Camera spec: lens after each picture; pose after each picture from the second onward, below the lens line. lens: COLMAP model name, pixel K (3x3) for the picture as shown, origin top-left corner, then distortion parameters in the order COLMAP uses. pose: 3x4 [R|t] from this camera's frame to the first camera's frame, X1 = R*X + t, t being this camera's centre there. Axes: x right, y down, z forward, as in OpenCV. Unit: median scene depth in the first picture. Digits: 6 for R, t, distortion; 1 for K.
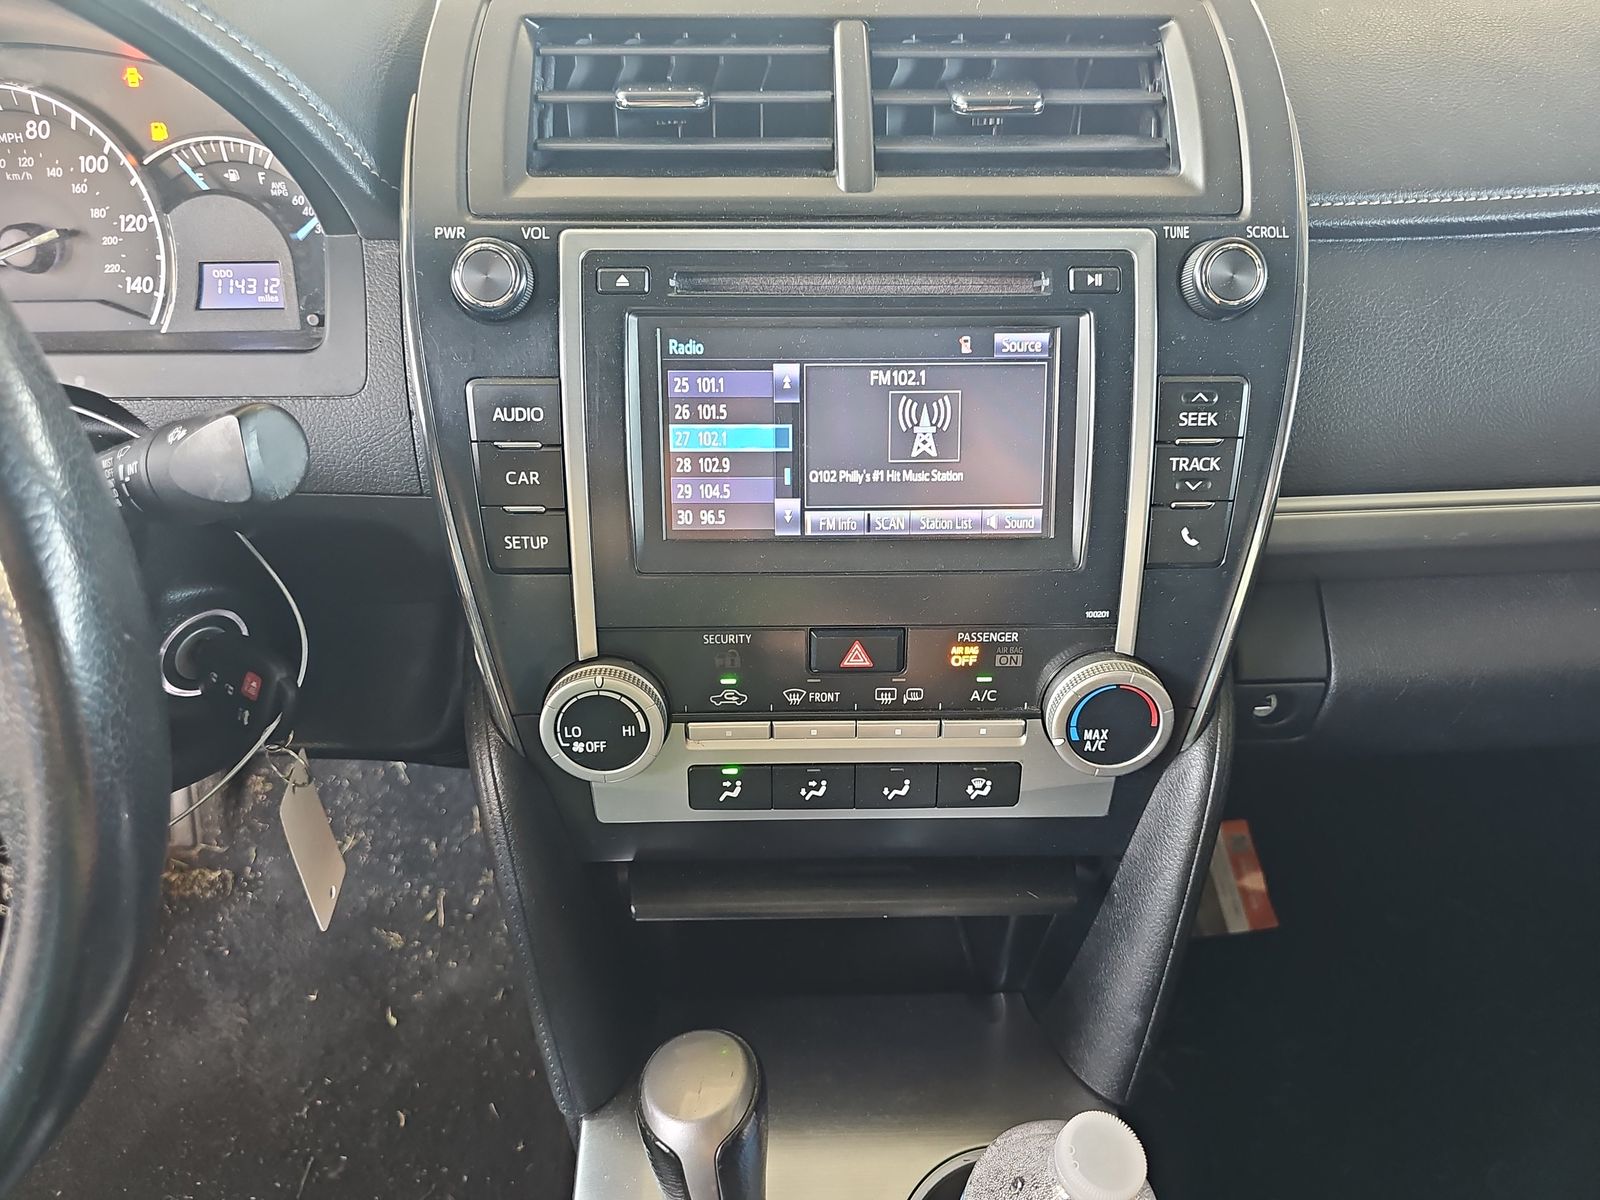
lens RADIAL K [[1066.2, 0, 806.9], [0, 1066.2, 600.1], [0, 0, 1]] dist [-0.003387, -0.014651]
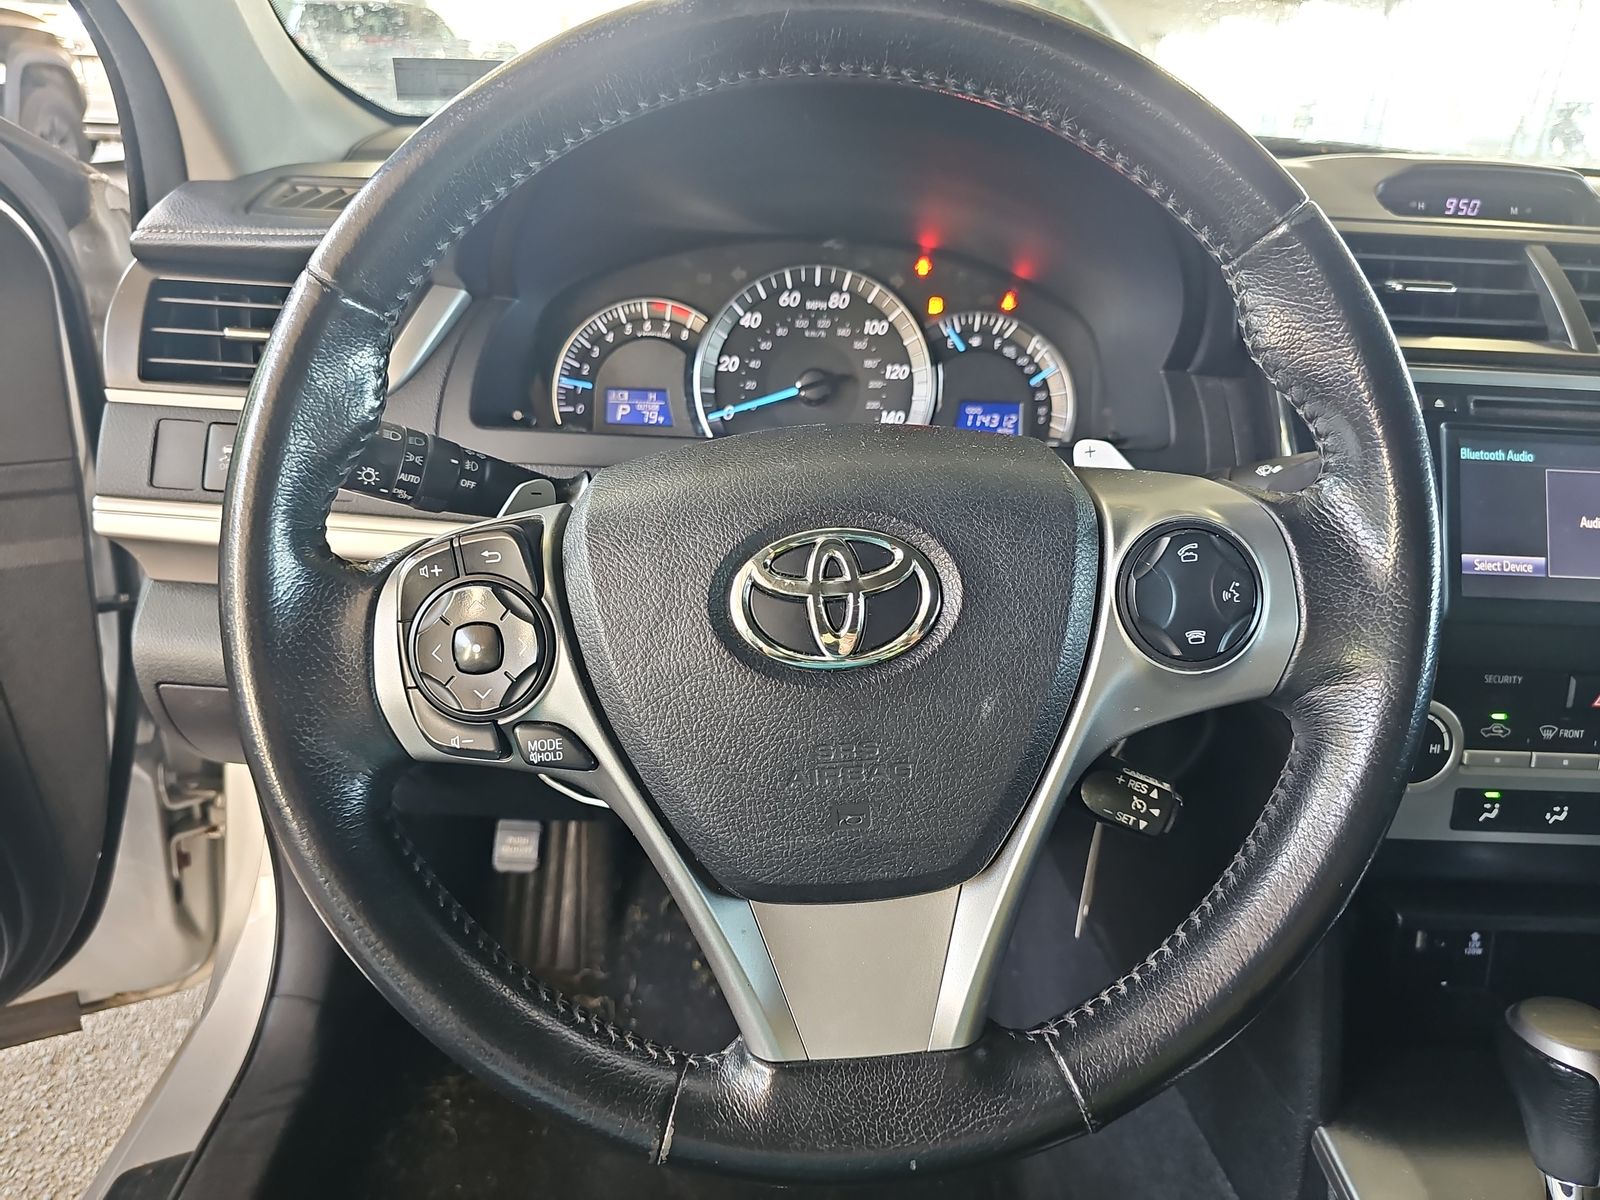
lens RADIAL K [[1066.2, 0, 789.2], [0, 1066.2, 599.5], [0, 0, 1]] dist [-0.003387, -0.014651]
pose [[0.998848, 0.040358, -0.025946, -0.742065], [-0.045285, 0.971675, -0.231942, 0.228285], [0.015851, 0.232850, 0.972384, -0.208829]]
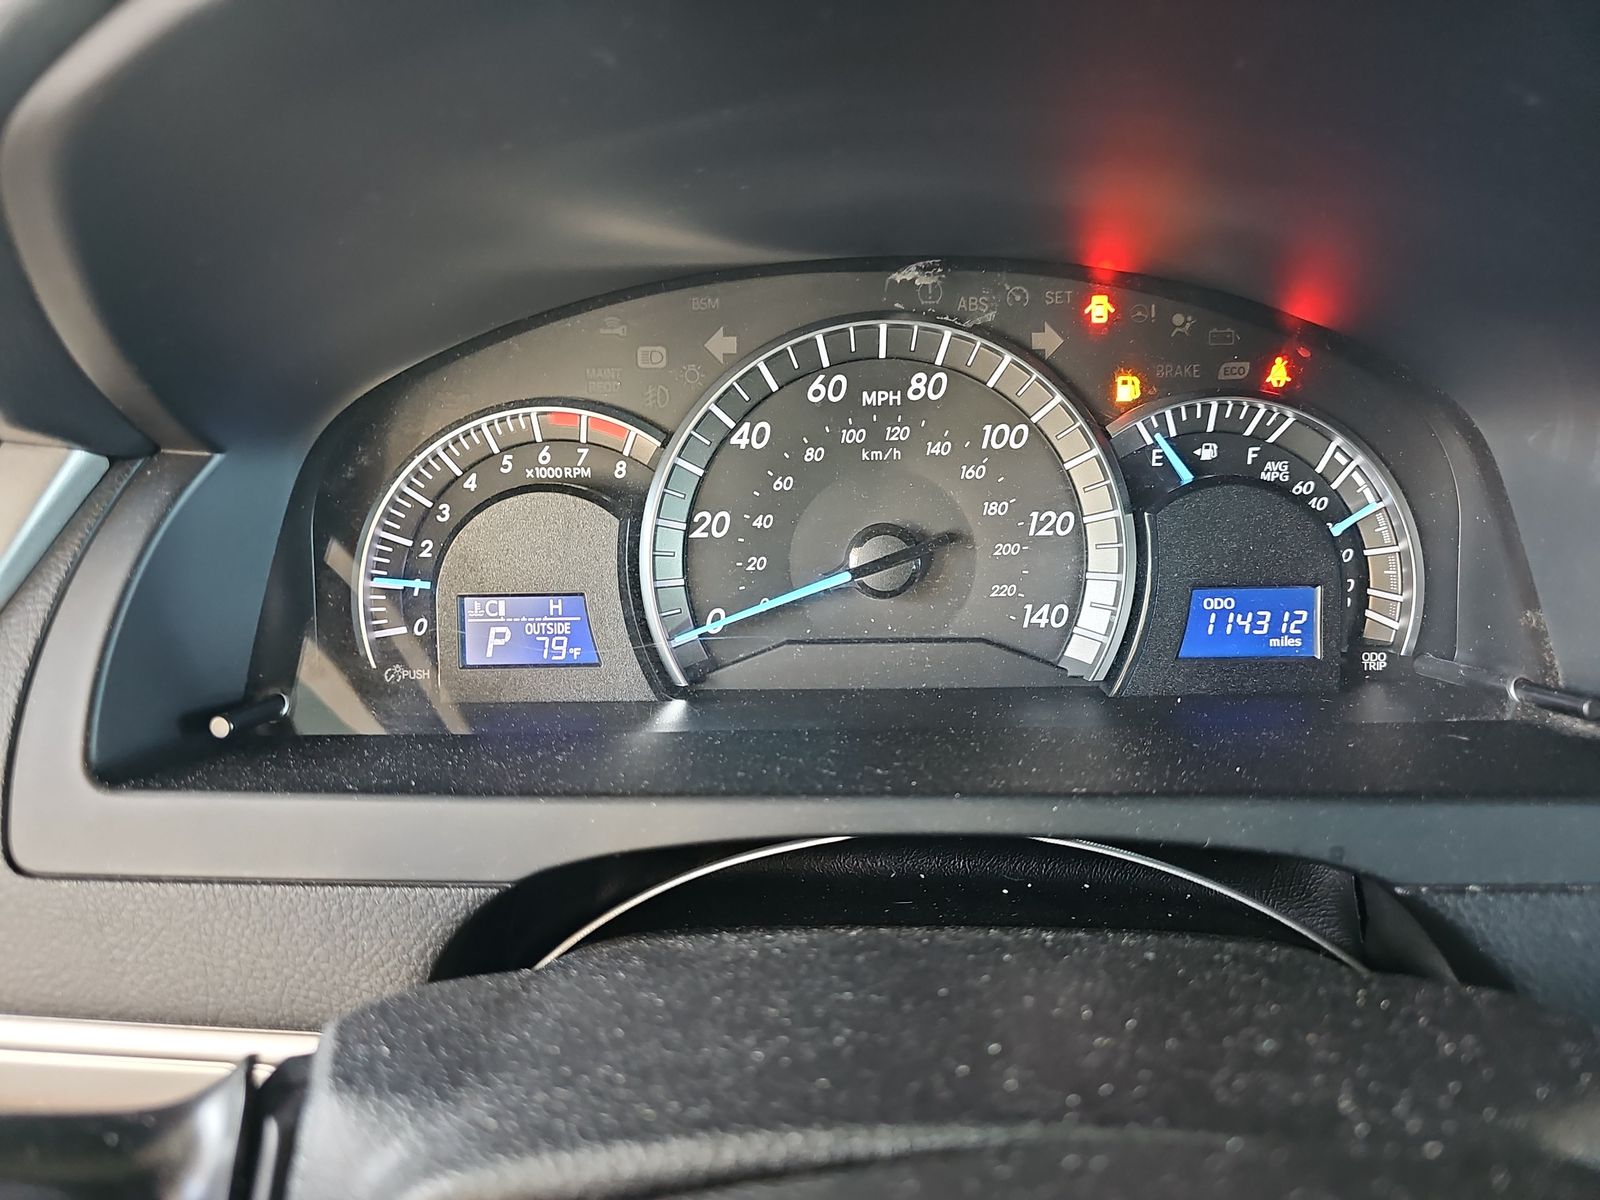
lens RADIAL K [[1066.2, 0, 806.7], [0, 1066.2, 603.5], [0, 0, 1]] dist [-0.003387, -0.014651]
pose [[0.997754, -0.001380, -0.066971, -0.759830], [-0.013825, 0.974019, -0.226044, -0.166007], [0.065543, 0.226462, 0.971812, 0.387113]]
